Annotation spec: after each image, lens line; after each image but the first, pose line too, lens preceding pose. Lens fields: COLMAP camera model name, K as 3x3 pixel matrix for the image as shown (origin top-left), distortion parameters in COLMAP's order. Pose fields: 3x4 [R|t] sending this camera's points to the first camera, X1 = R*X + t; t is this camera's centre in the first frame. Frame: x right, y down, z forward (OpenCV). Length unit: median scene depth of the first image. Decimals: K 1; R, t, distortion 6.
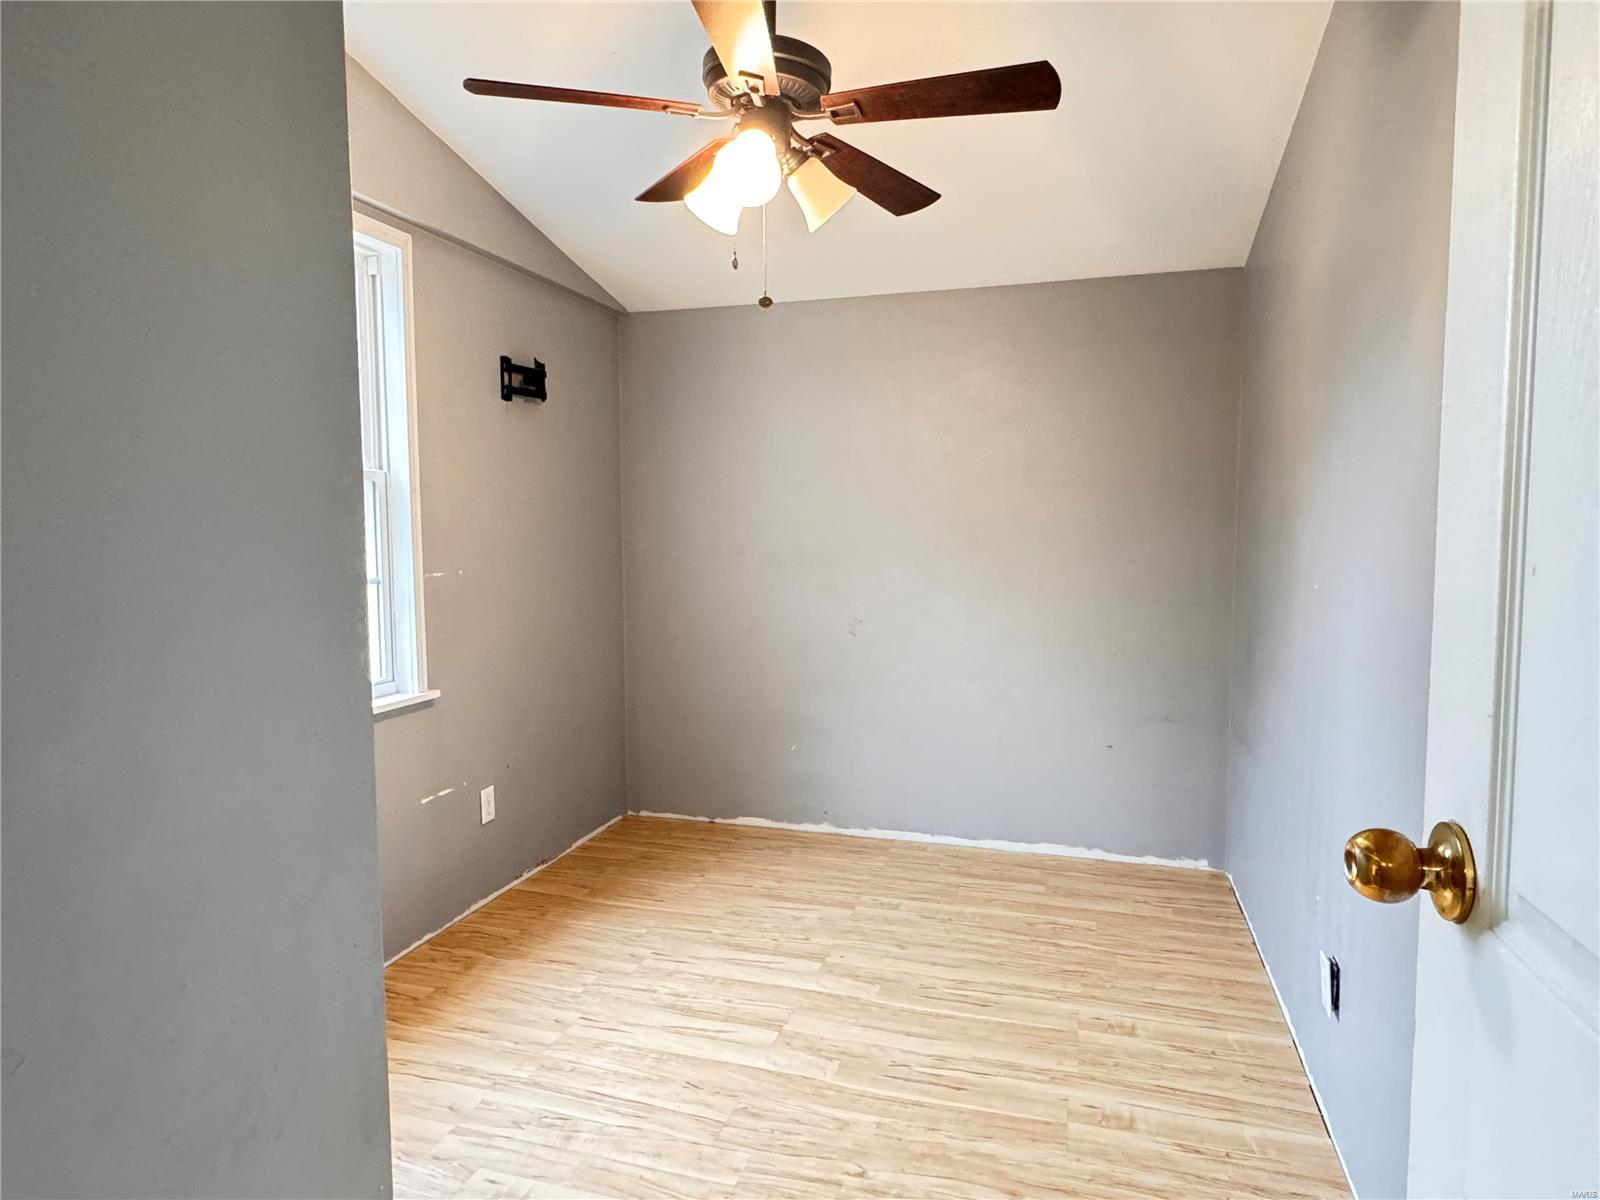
lens RADIAL K [[947.9, 0, 800.0], [0, 947.9, 600.0], [0, 0, 1]] dist [-0.004558, -0.002946]
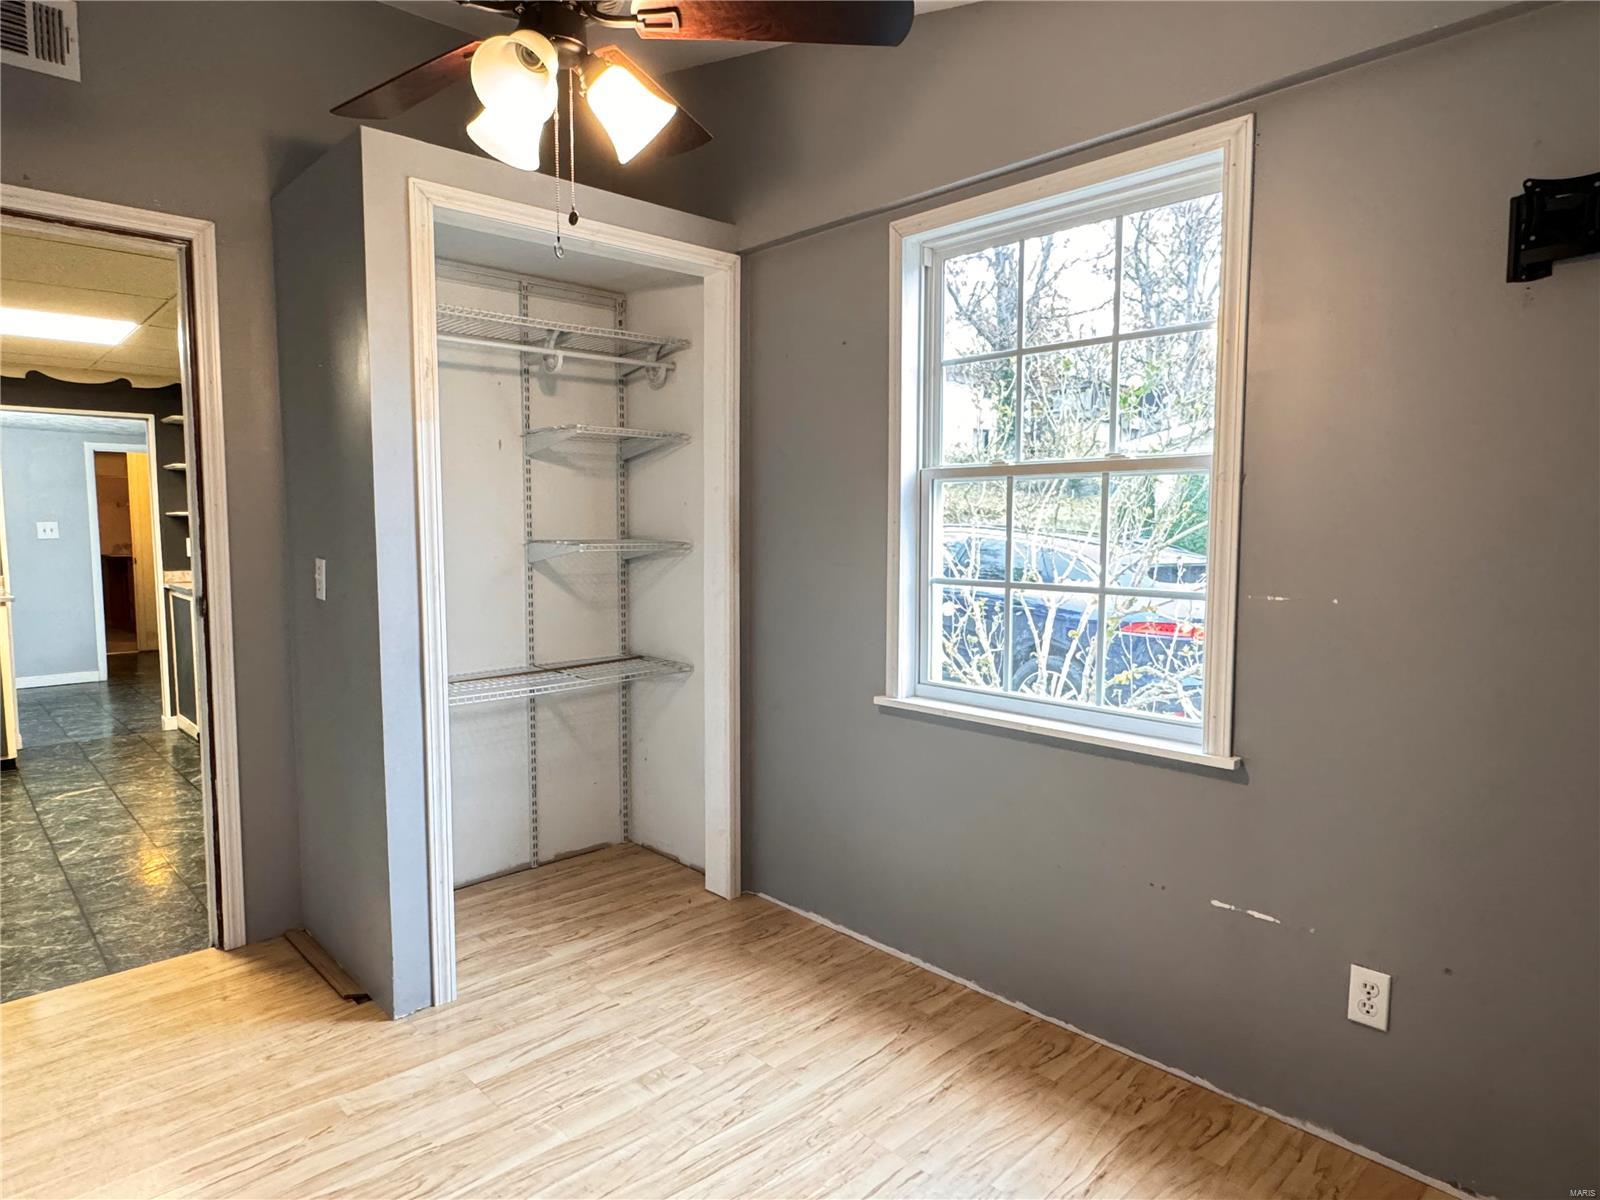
lens RADIAL K [[947.9, 0, 800.0], [0, 947.9, 600.0], [0, 0, 1]] dist [-0.004558, -0.002946]
pose [[-0.502883, 0.077671, -0.860857, 0.382064], [-0.061111, 0.990267, 0.125046, -0.092611], [0.862191, 0.115491, -0.493242, 1.078074]]
